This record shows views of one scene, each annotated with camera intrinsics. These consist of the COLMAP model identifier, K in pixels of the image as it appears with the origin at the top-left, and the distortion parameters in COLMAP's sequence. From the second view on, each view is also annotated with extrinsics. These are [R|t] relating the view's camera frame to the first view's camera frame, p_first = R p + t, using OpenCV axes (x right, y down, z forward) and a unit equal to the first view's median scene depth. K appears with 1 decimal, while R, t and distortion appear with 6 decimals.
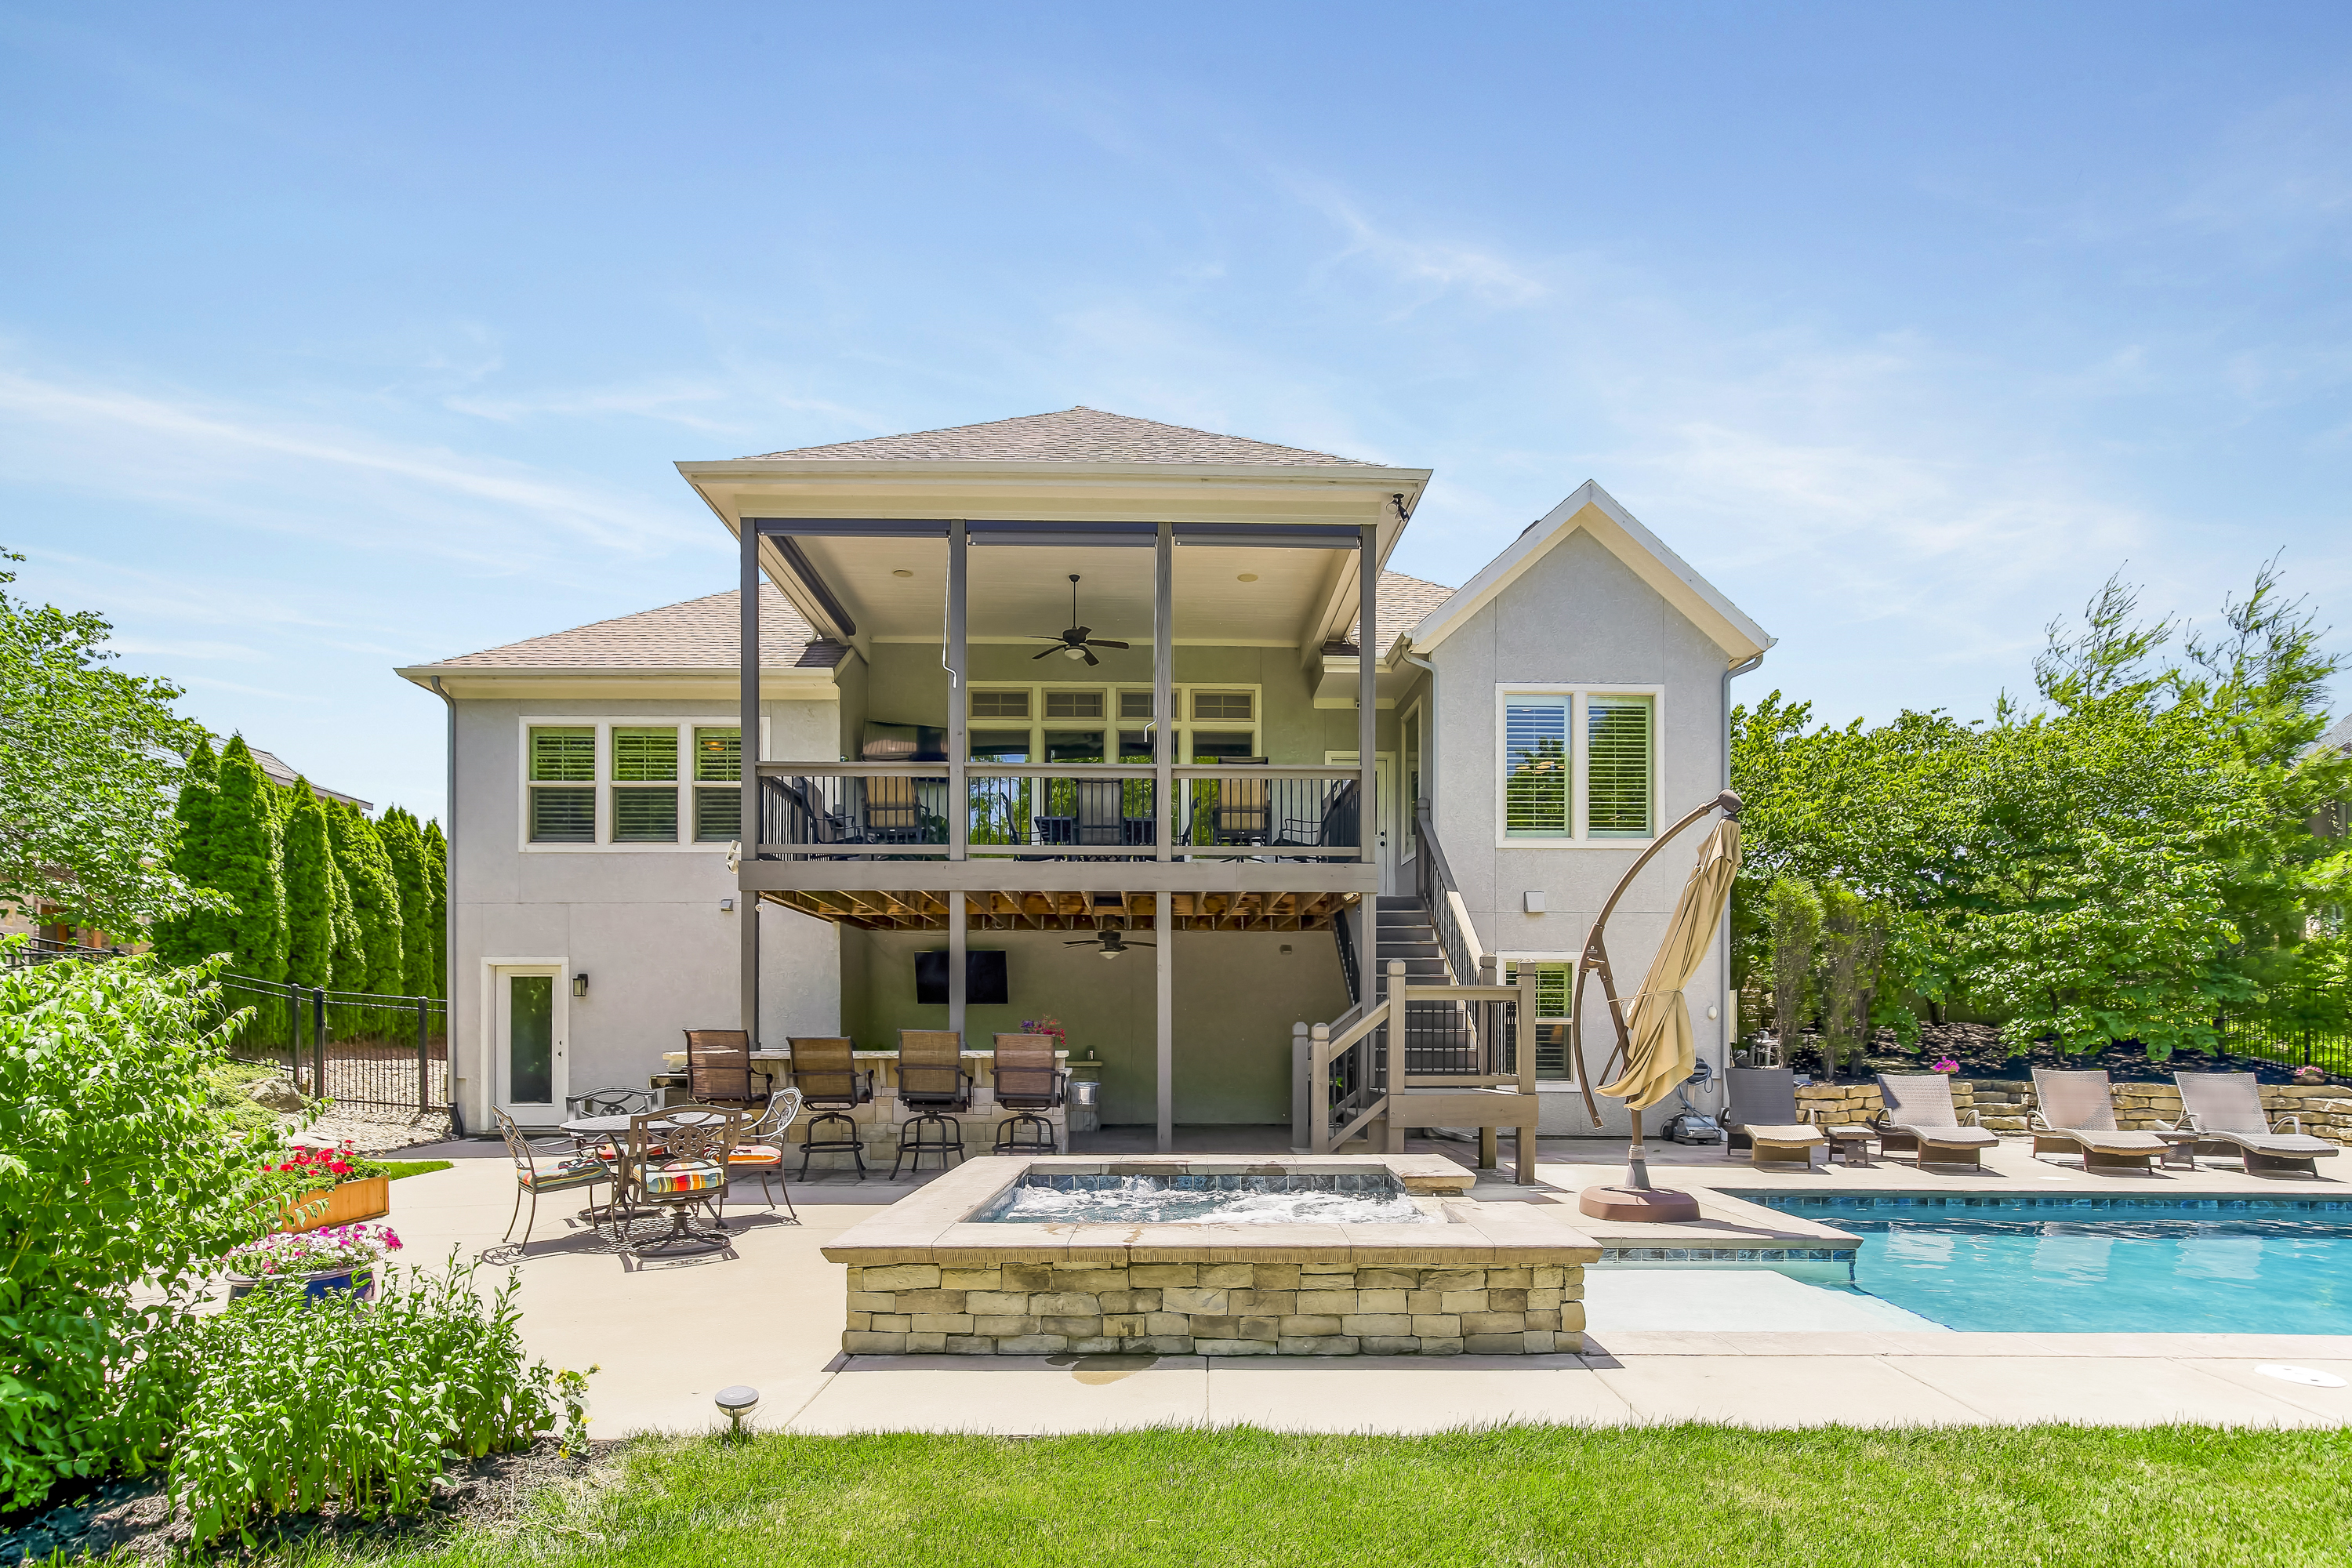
lens RADIAL K [[1113.2, 0, 1191.4], [0, 1113.2, 1008.0], [0, 0, 1]] dist [-0.006119, -0.001191]
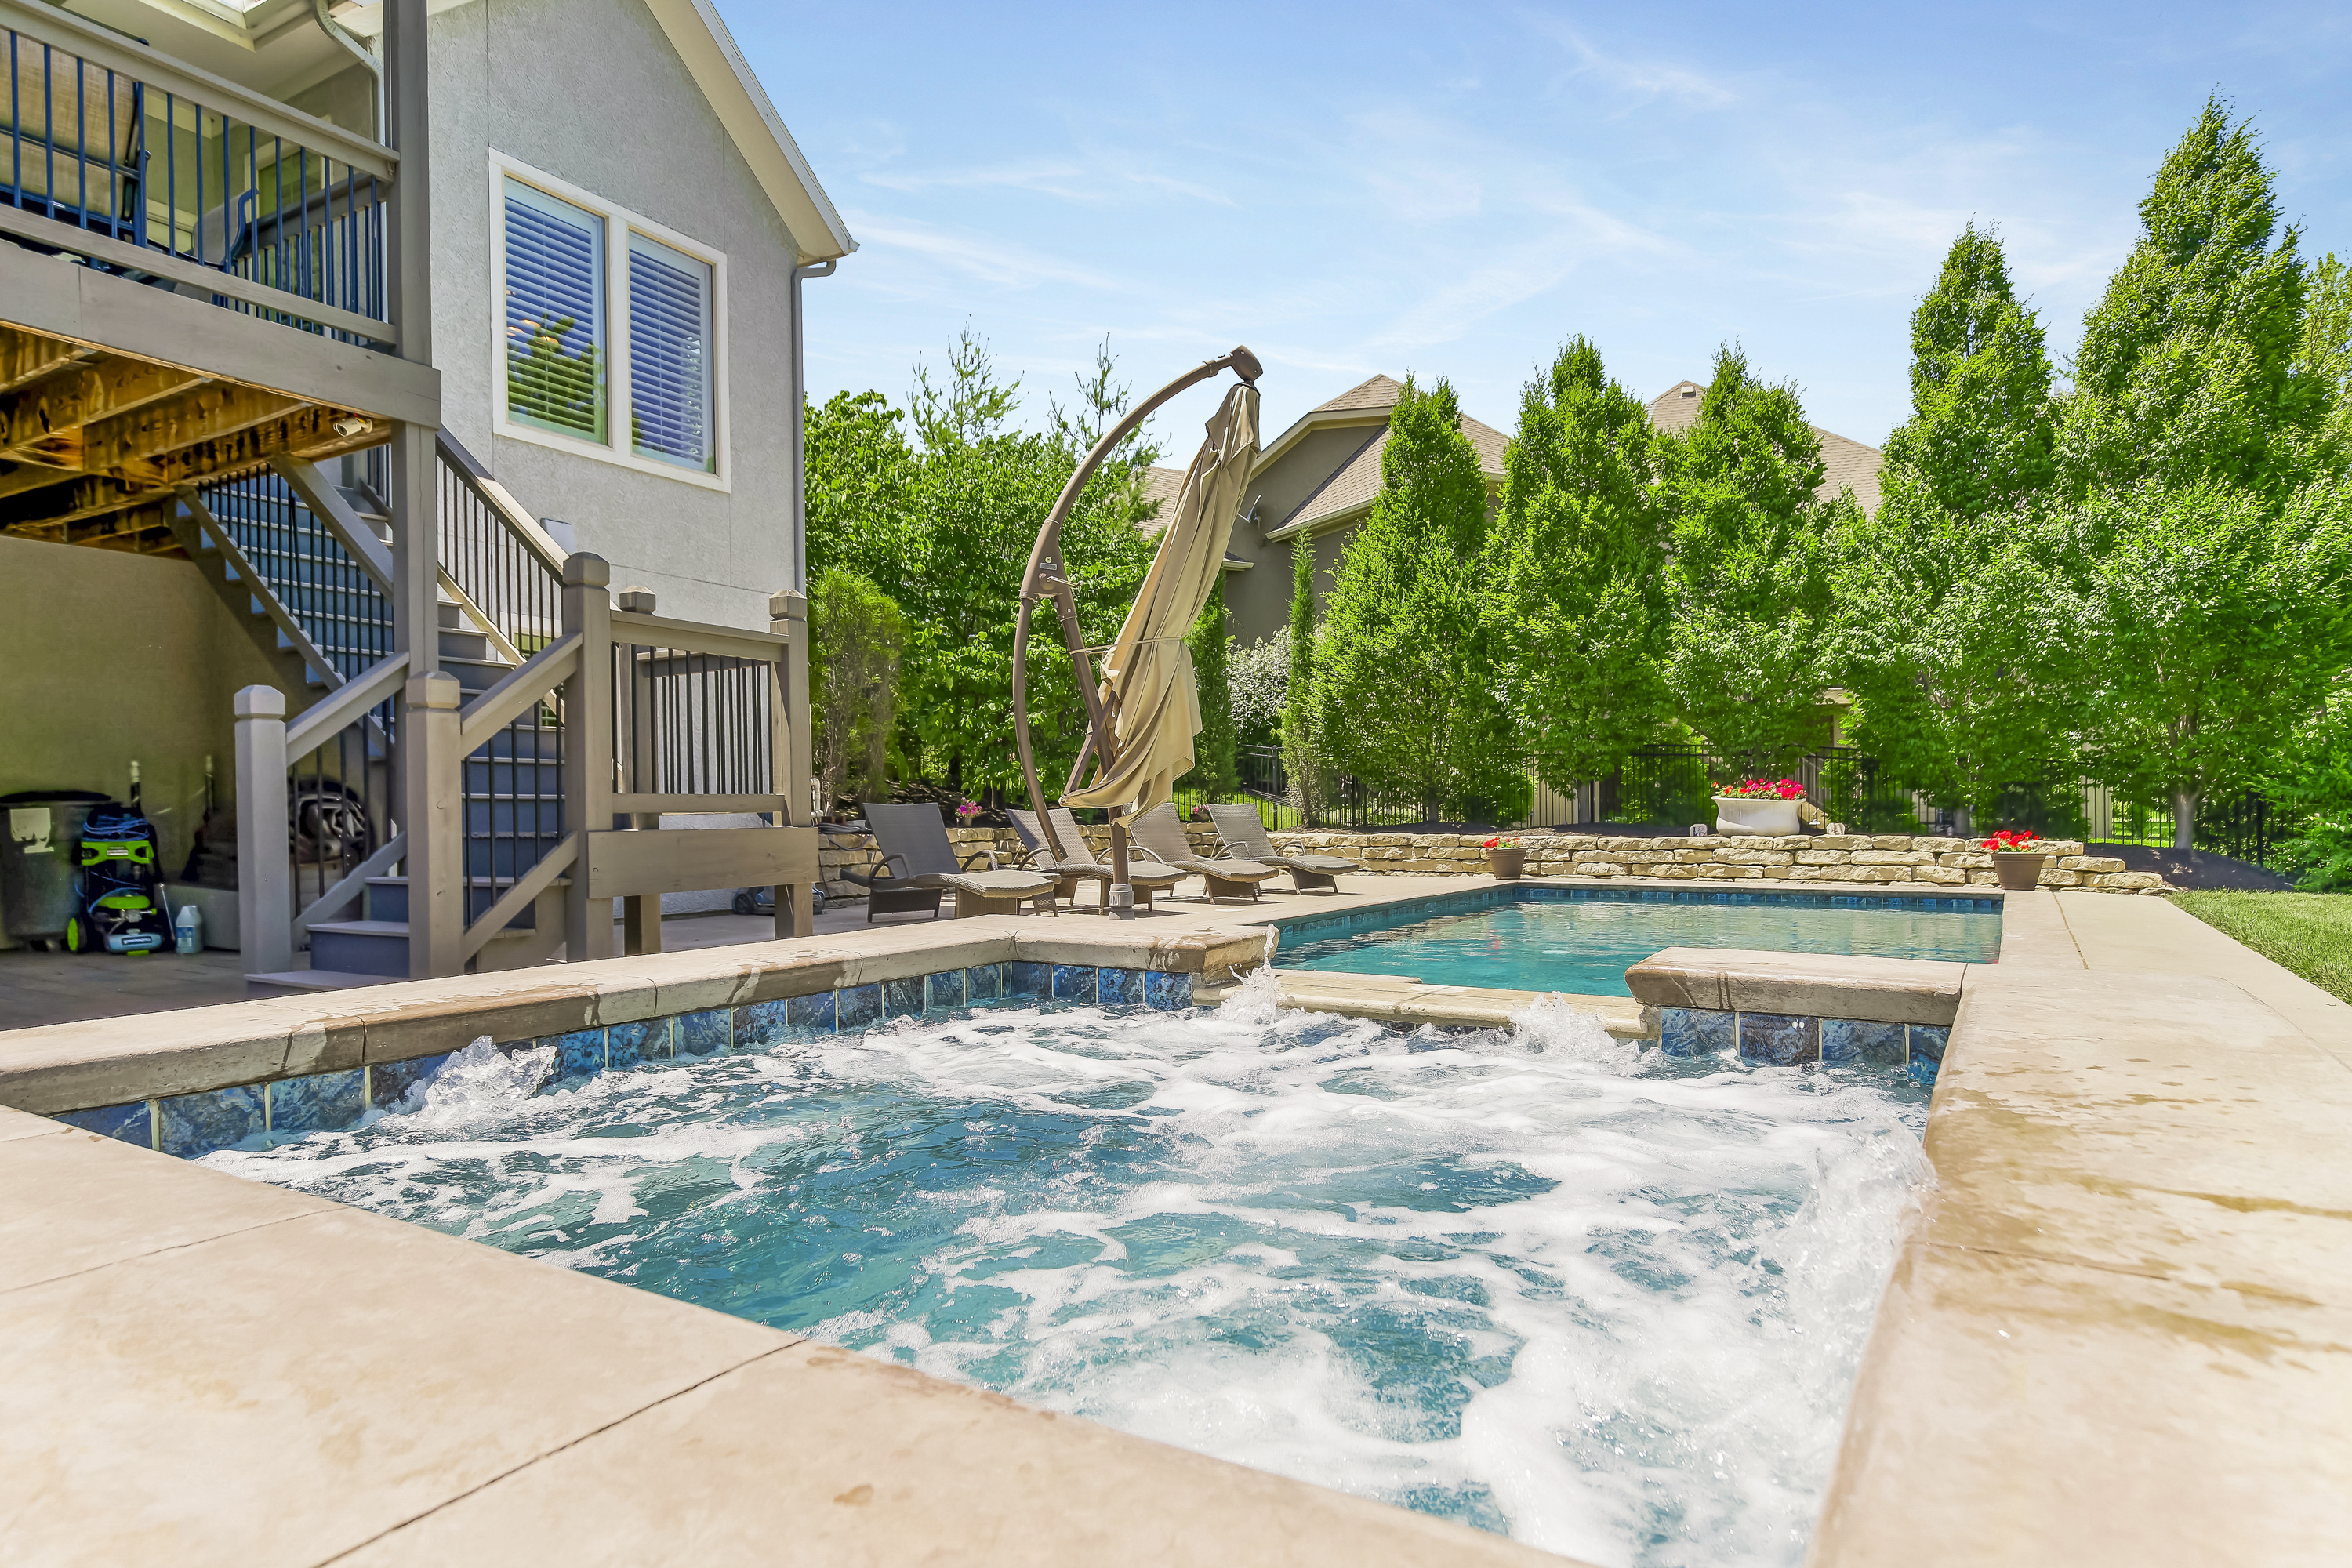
lens RADIAL K [[1308.3, 0, 1183.4], [0, 1308.3, 789.2], [0, 0, 1]] dist [0.012524, 0.000348]
pose [[0.519596, 0.001348, 0.854411, -0.120541], [0.002018, 0.999994, -0.002805, 0.042272], [-0.854410, 0.003181, 0.519590, 0.337228]]
